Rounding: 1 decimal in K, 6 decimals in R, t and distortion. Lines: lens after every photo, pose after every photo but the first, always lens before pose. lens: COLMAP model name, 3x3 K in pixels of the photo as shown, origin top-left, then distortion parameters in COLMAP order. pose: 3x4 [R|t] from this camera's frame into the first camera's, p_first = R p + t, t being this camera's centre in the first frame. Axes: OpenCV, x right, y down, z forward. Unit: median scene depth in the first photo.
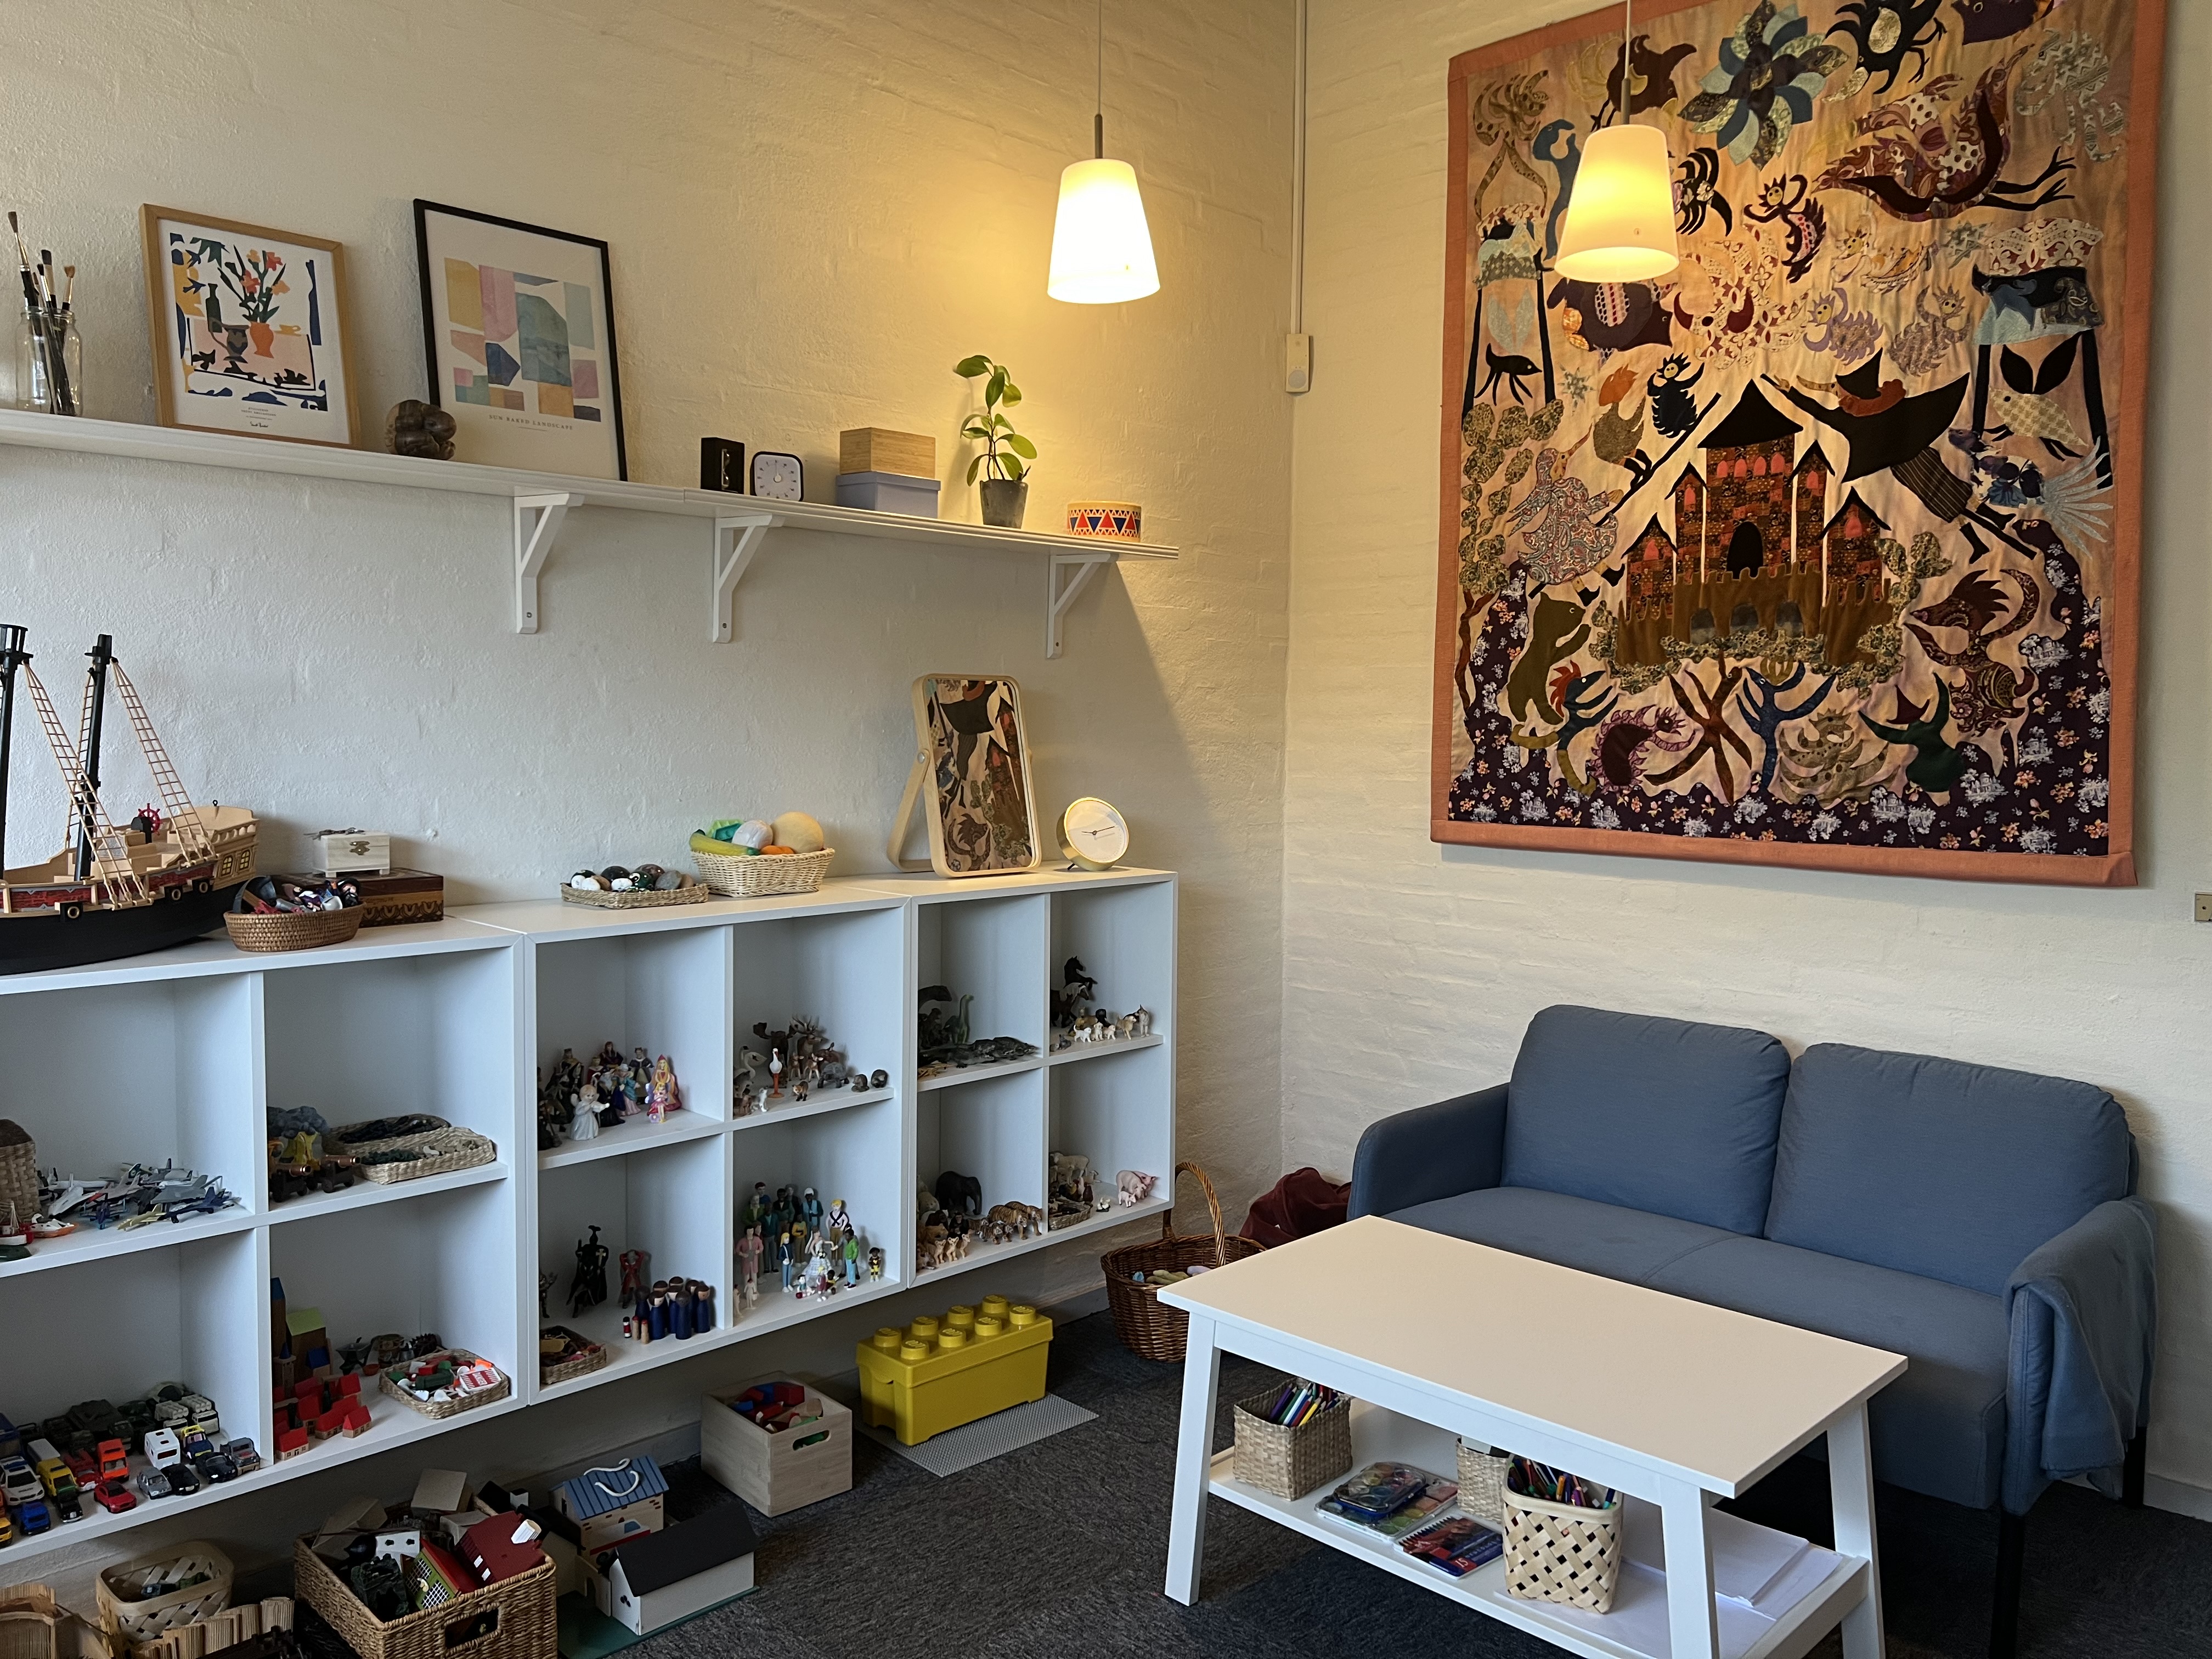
lens RADIAL K [[1658.8, 0, 1104.1], [0, 1658.8, 830.3], [0, 0, 1]] dist [0.002880, -0.006439]
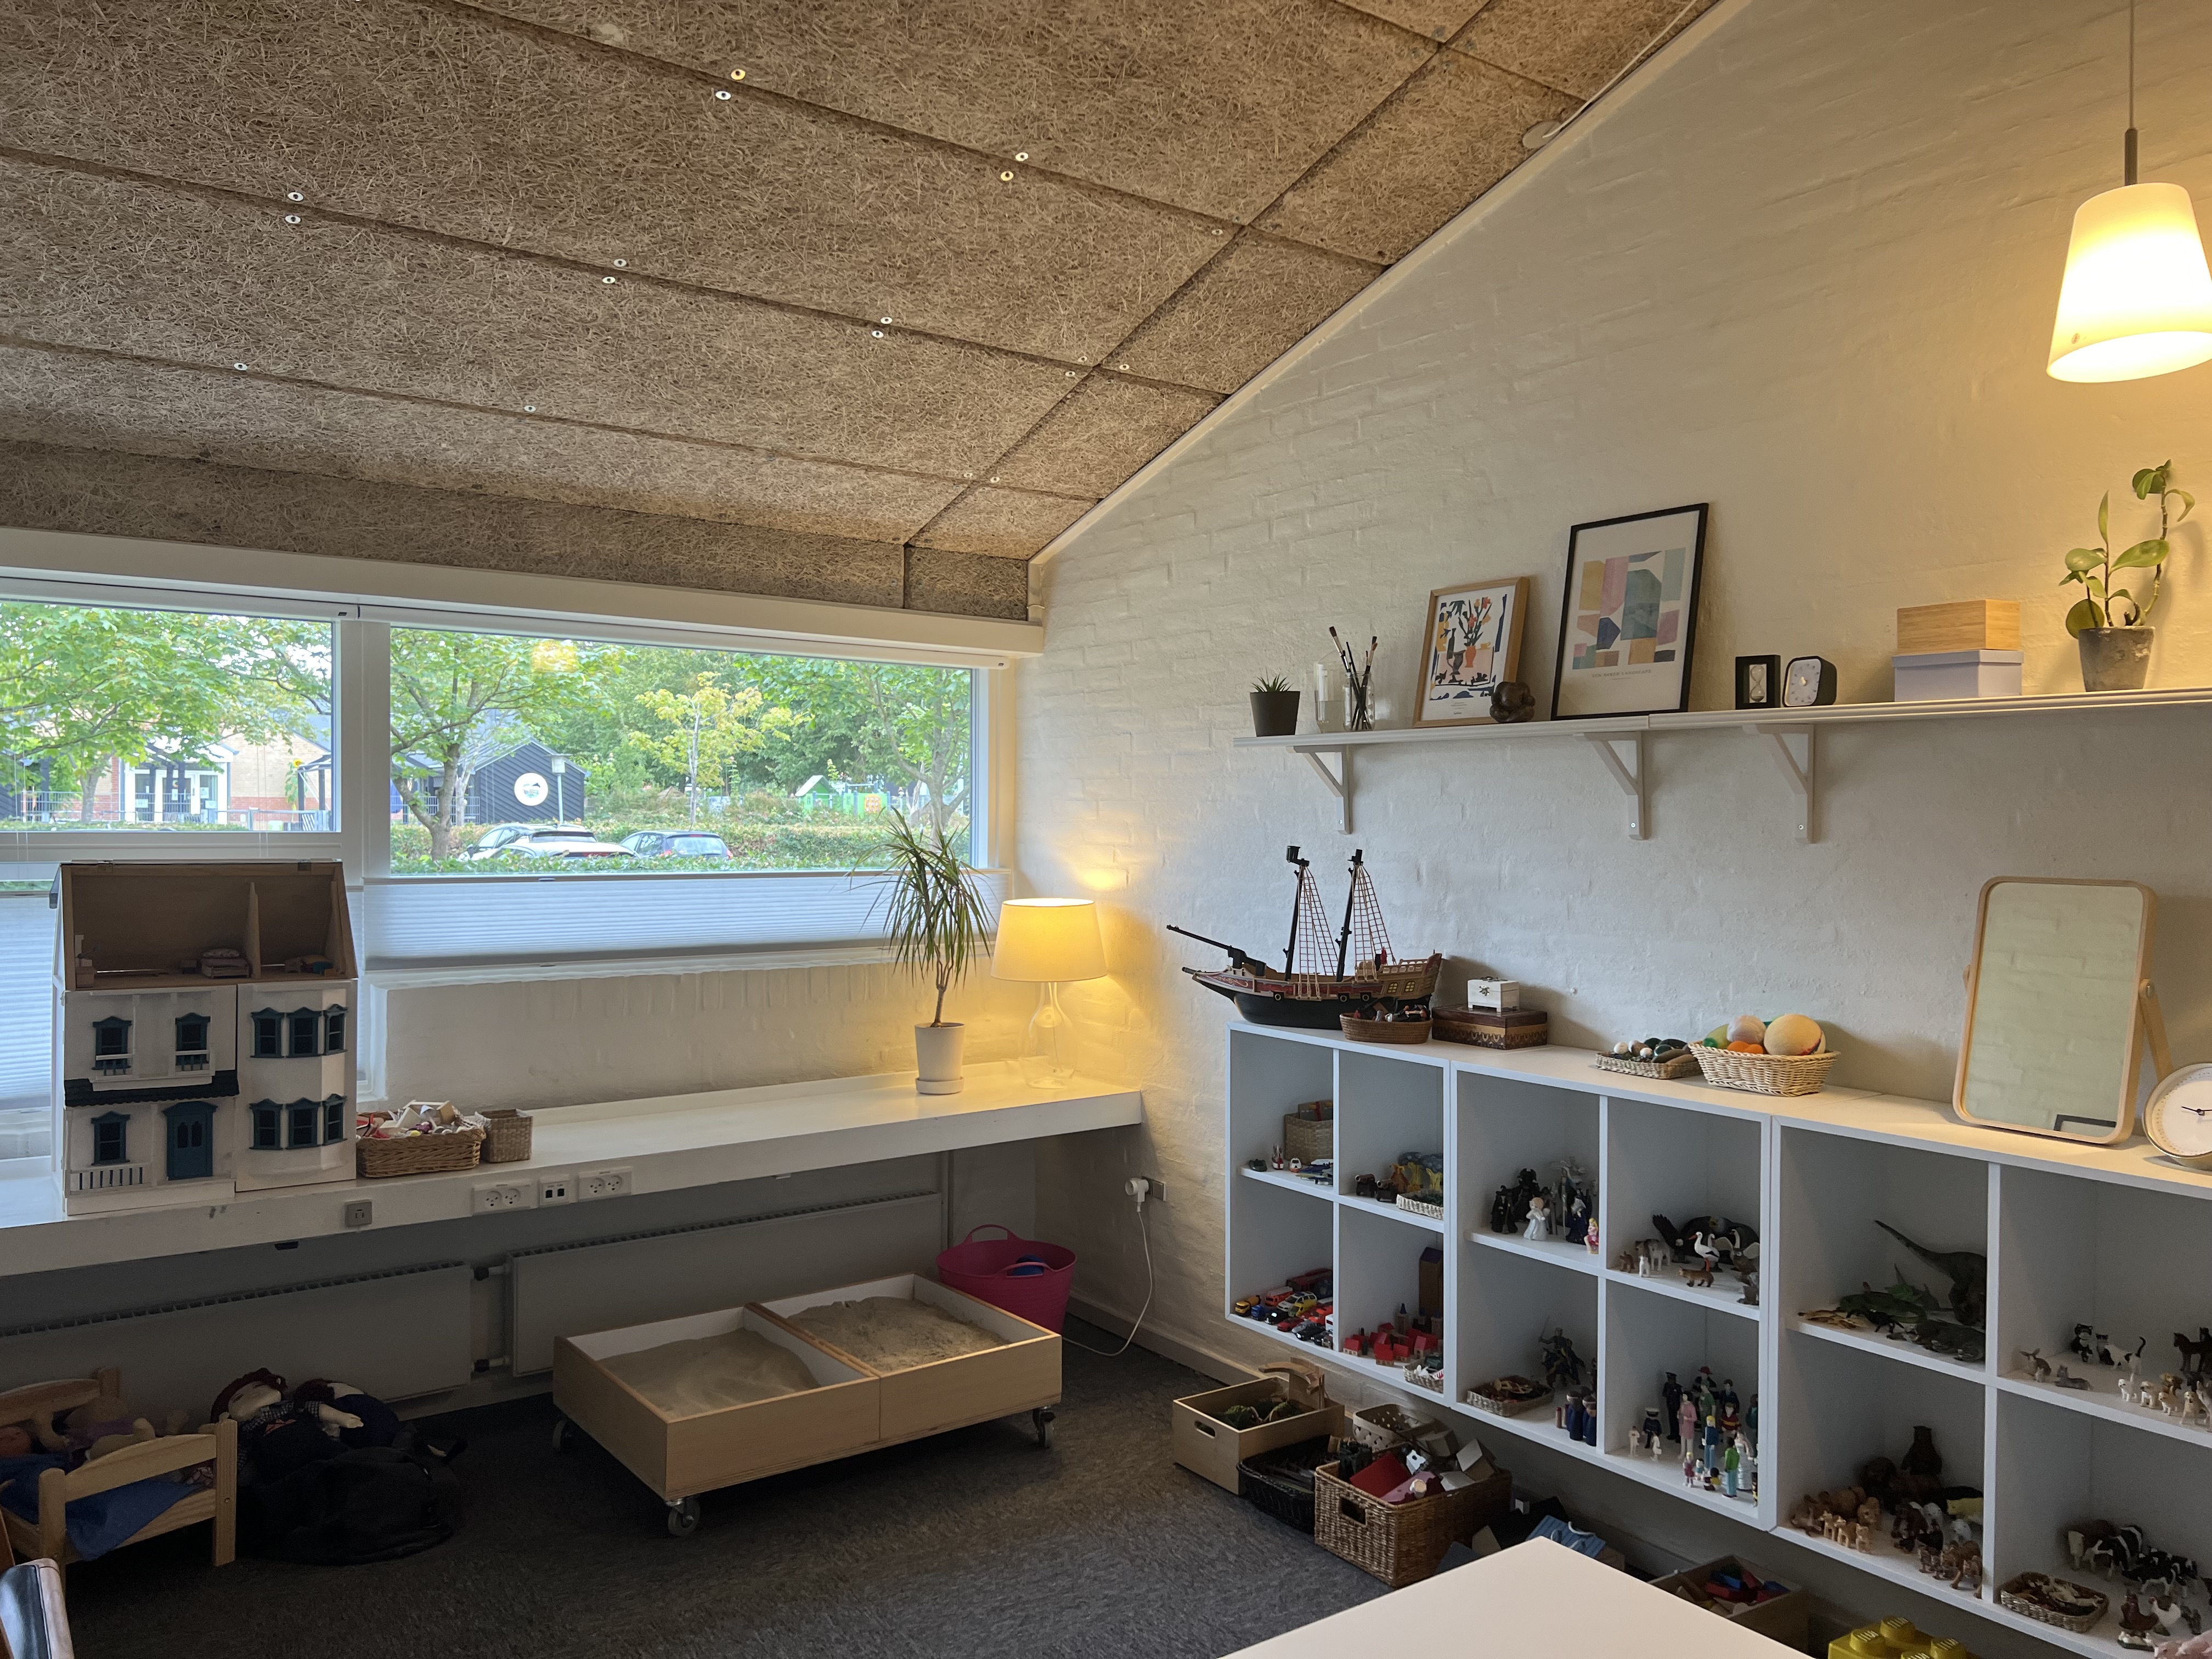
lens RADIAL K [[1658.8, 0, 1105.4], [0, 1658.8, 828.0], [0, 0, 1]] dist [0.002880, -0.006439]
pose [[-0.175638, -0.003461, -0.984449, 1.043261], [-0.075434, 0.997101, 0.009953, -0.121386], [0.981561, 0.076009, -0.175390, 0.917285]]
